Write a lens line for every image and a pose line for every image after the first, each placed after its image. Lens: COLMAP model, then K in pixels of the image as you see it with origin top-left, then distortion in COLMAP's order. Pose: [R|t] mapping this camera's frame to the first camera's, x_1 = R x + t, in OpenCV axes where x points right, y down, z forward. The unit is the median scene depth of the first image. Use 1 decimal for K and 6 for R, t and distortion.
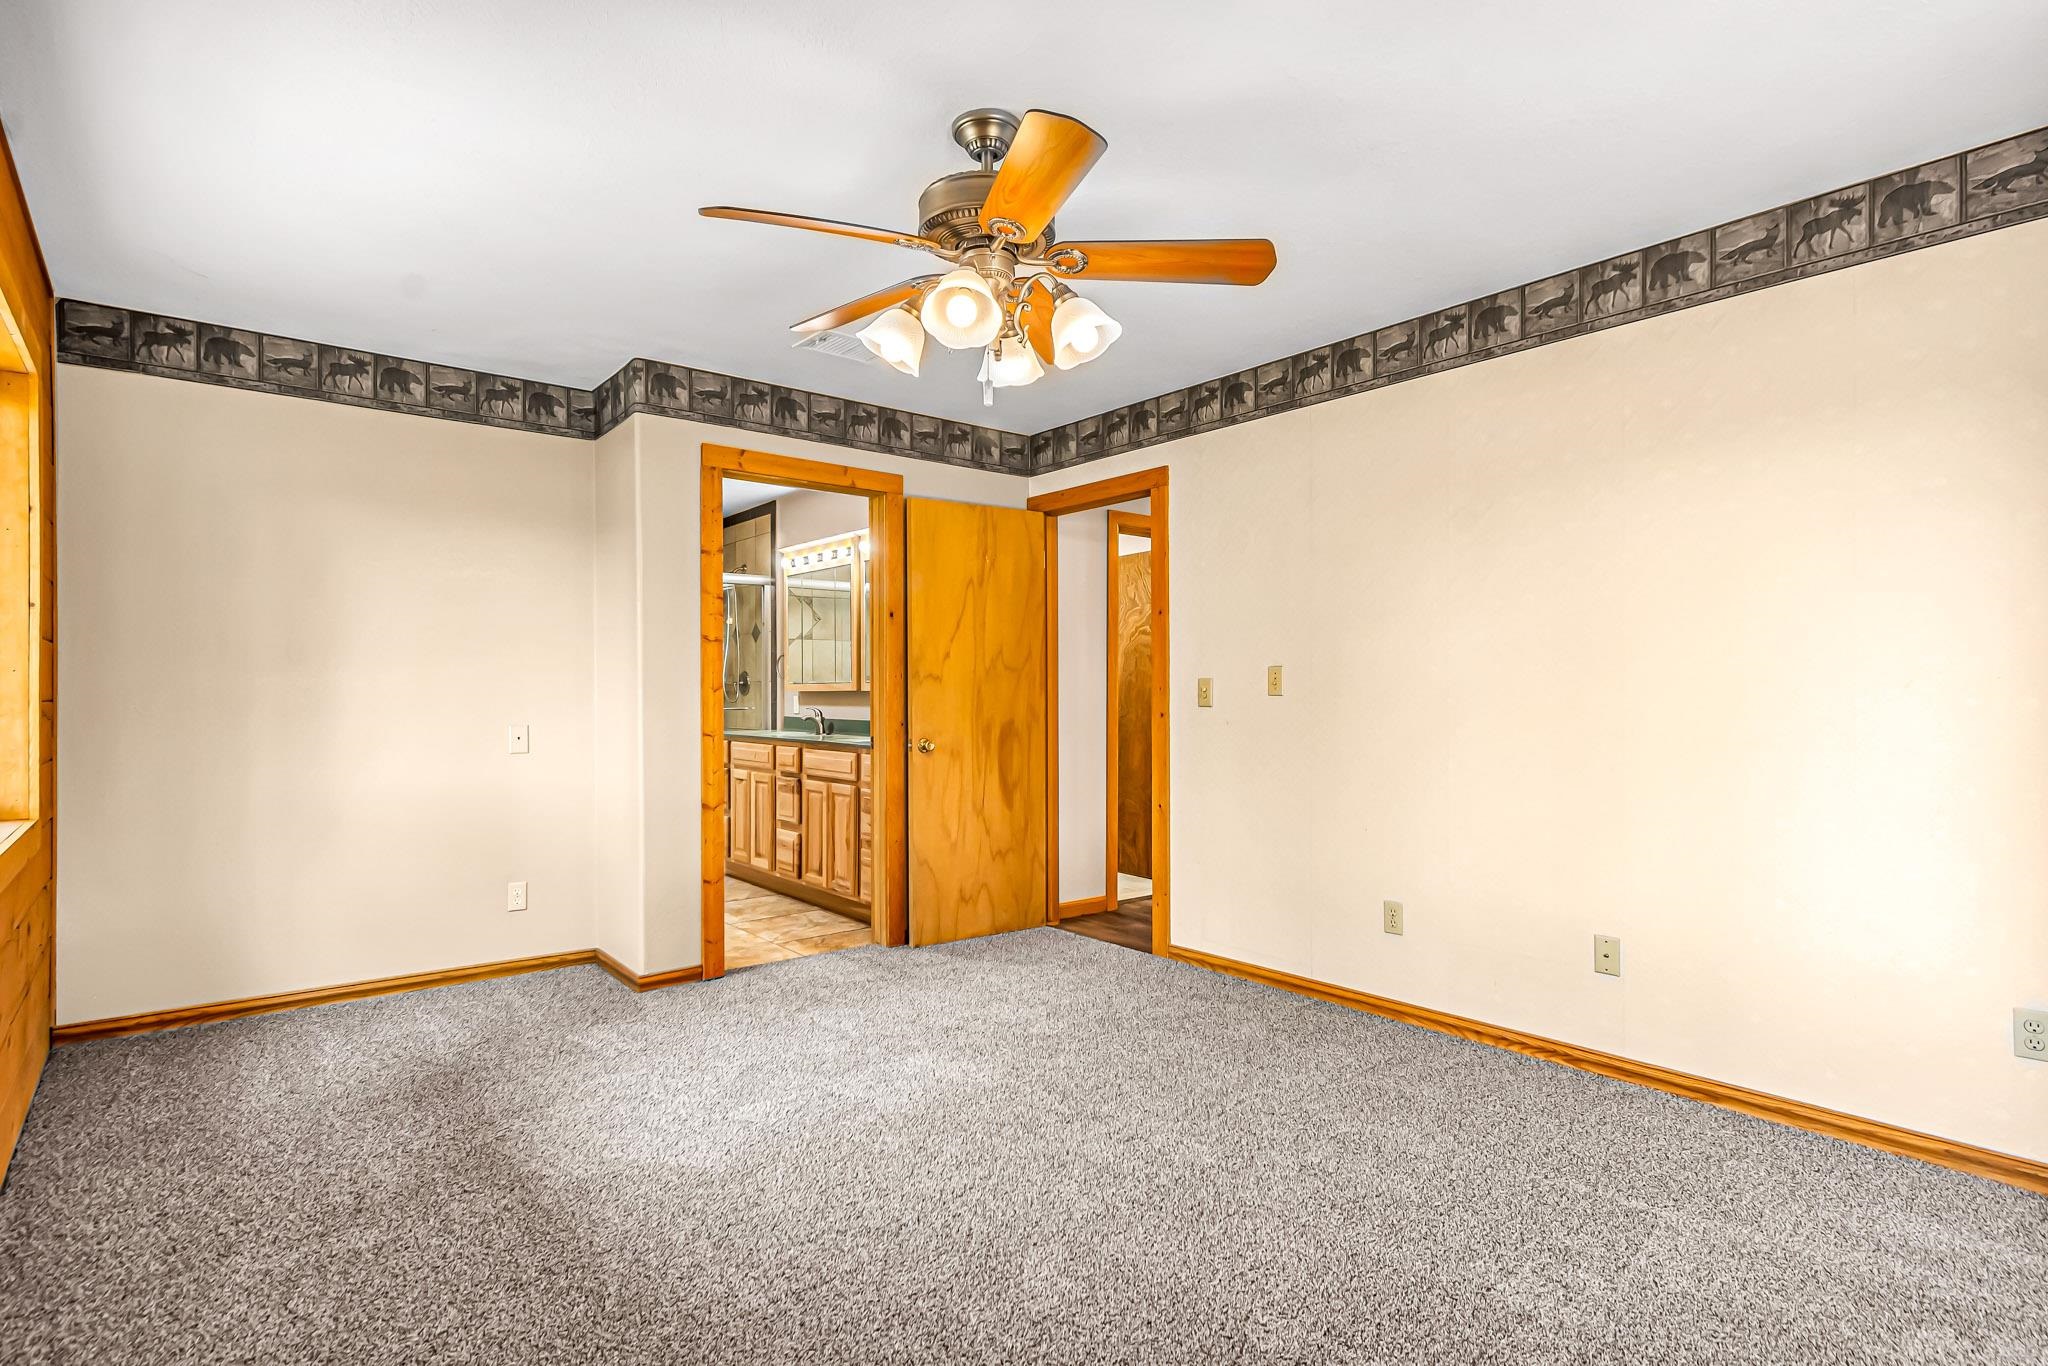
lens RADIAL K [[1015.3, 0, 1029.2], [0, 1015.3, 691.9], [0, 0, 1]] dist [0.002365, -0.002465]
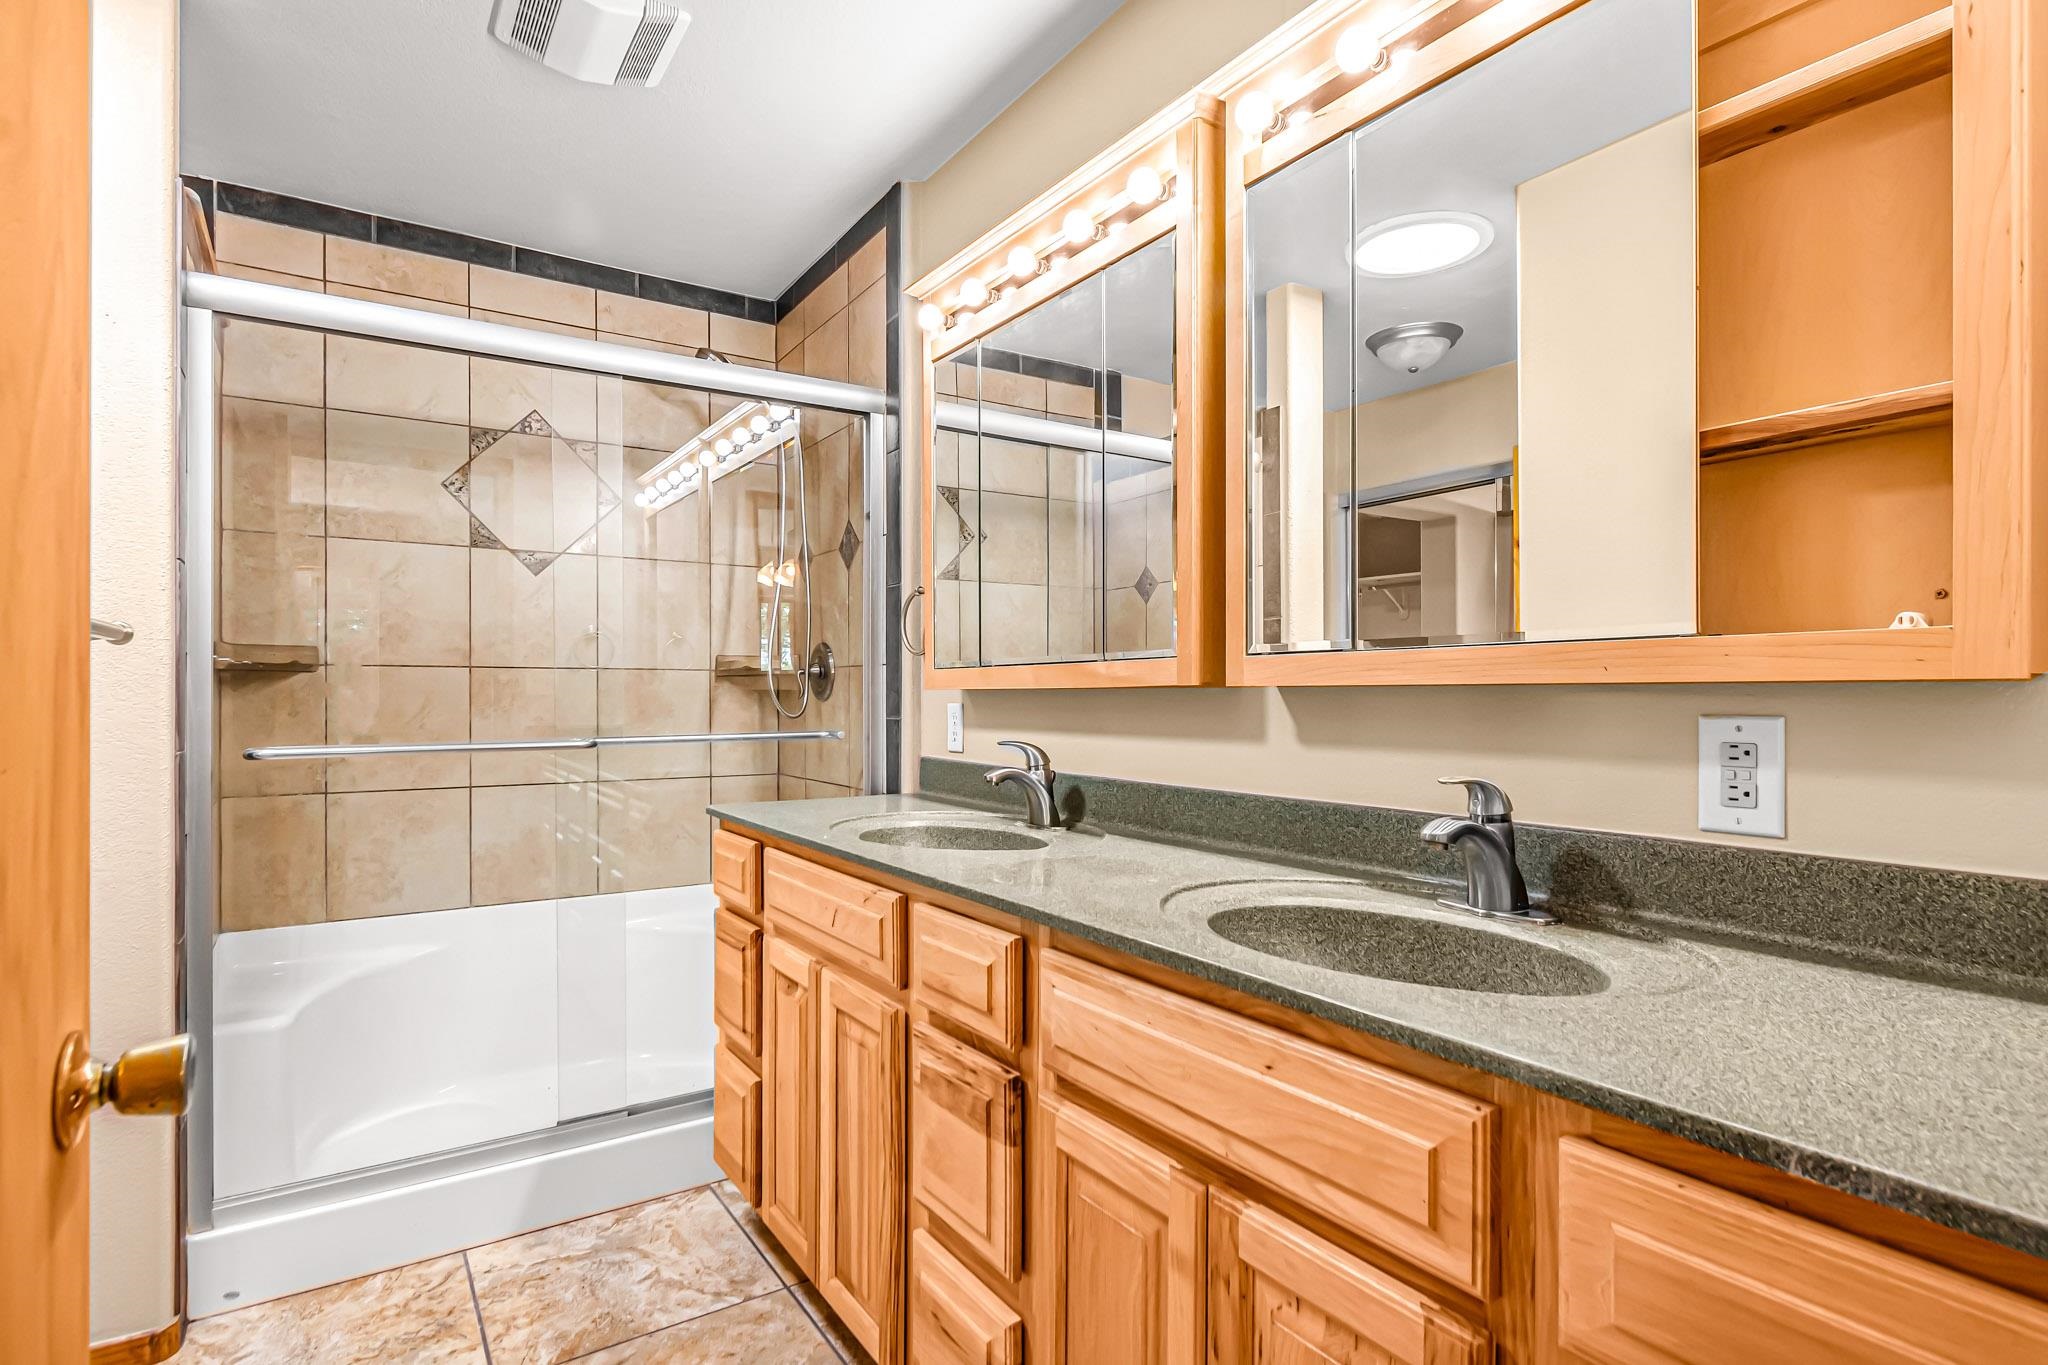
lens RADIAL K [[1015.3, 0, 1020.5], [0, 1015.3, 685.7], [0, 0, 1]] dist [0.002365, -0.002465]
pose [[0.993850, -0.000082, -0.110739, -0.177739], [-0.000942, 0.999957, -0.009200, 0.001649], [0.110735, 0.009248, 0.993807, 0.687625]]
